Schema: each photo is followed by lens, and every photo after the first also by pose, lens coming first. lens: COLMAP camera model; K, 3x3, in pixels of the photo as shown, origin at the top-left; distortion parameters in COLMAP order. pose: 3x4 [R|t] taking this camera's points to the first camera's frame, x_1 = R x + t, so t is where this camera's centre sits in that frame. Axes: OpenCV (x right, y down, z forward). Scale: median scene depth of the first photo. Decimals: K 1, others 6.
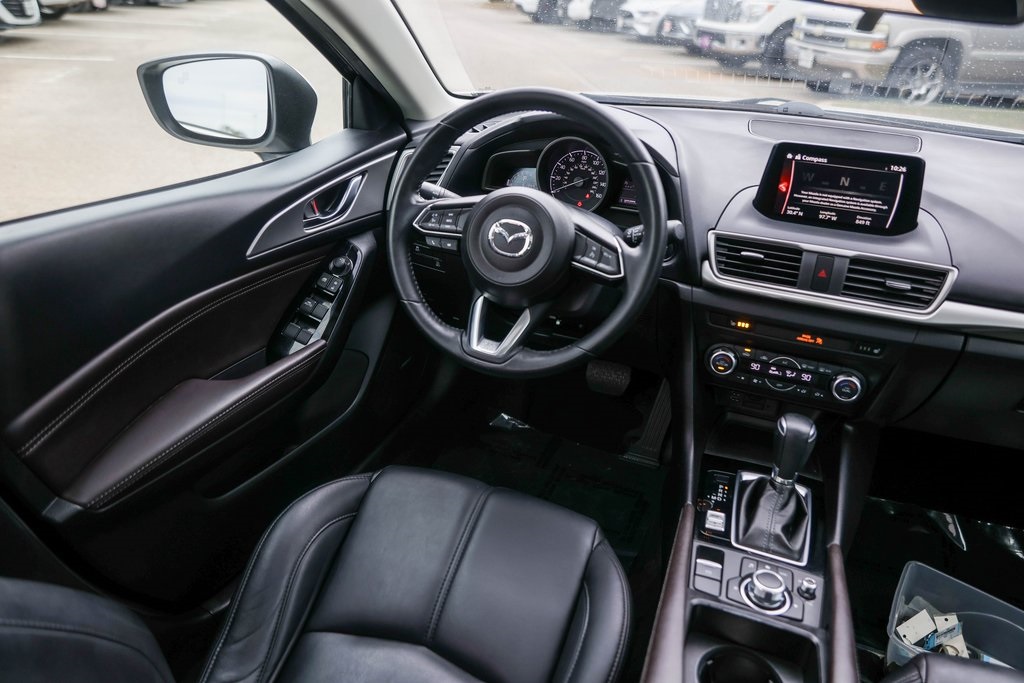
lens RADIAL K [[676.7, 0, 512.0], [0, 676.7, 341.5], [0, 0, 1]] dist [-0.026574, 0.007370]
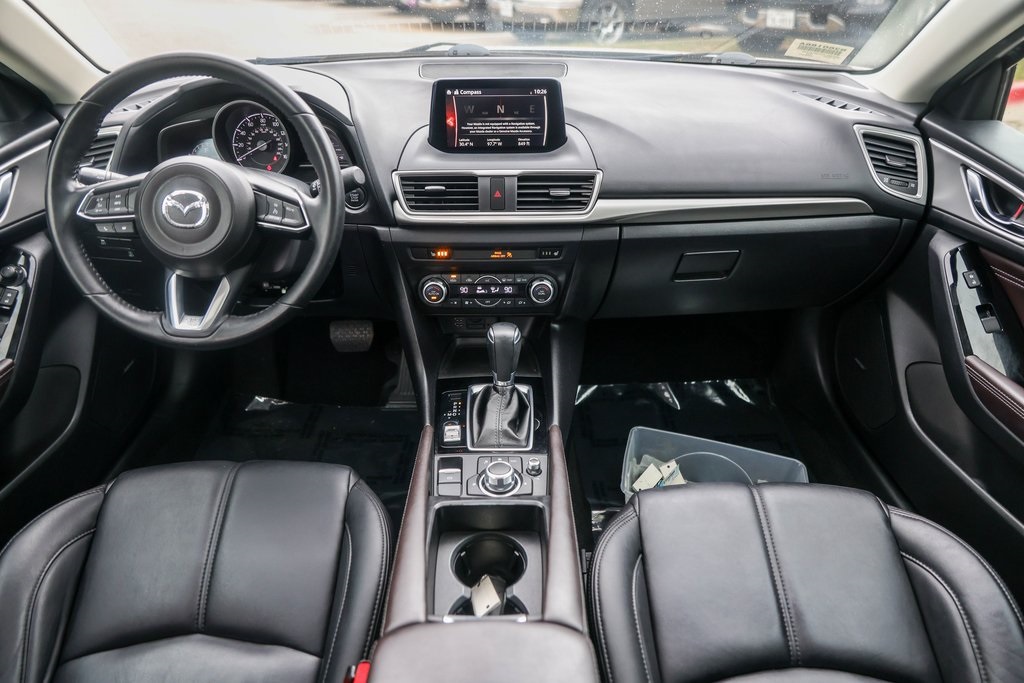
lens RADIAL K [[676.7, 0, 512.0], [0, 676.7, 341.5], [0, 0, 1]] dist [-0.026574, 0.007370]
pose [[0.926439, -0.224292, 0.302330, 0.090480], [0.210165, 0.974475, 0.078927, 0.052439], [-0.312316, -0.009582, 0.949930, -0.069365]]
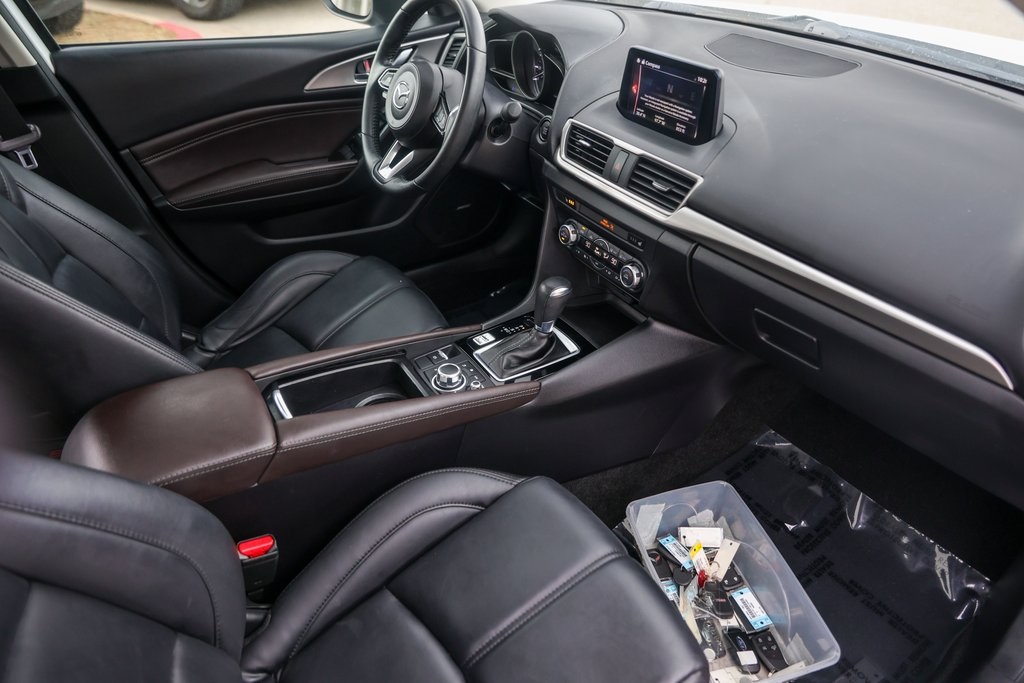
lens RADIAL K [[676.7, 0, 512.0], [0, 676.7, 341.5], [0, 0, 1]] dist [-0.026574, 0.007370]
pose [[0.801681, 0.315117, -0.507945, 0.981848], [-0.254771, 0.948839, 0.186538, 0.012801], [0.540739, -0.020134, 0.840949, -0.066893]]
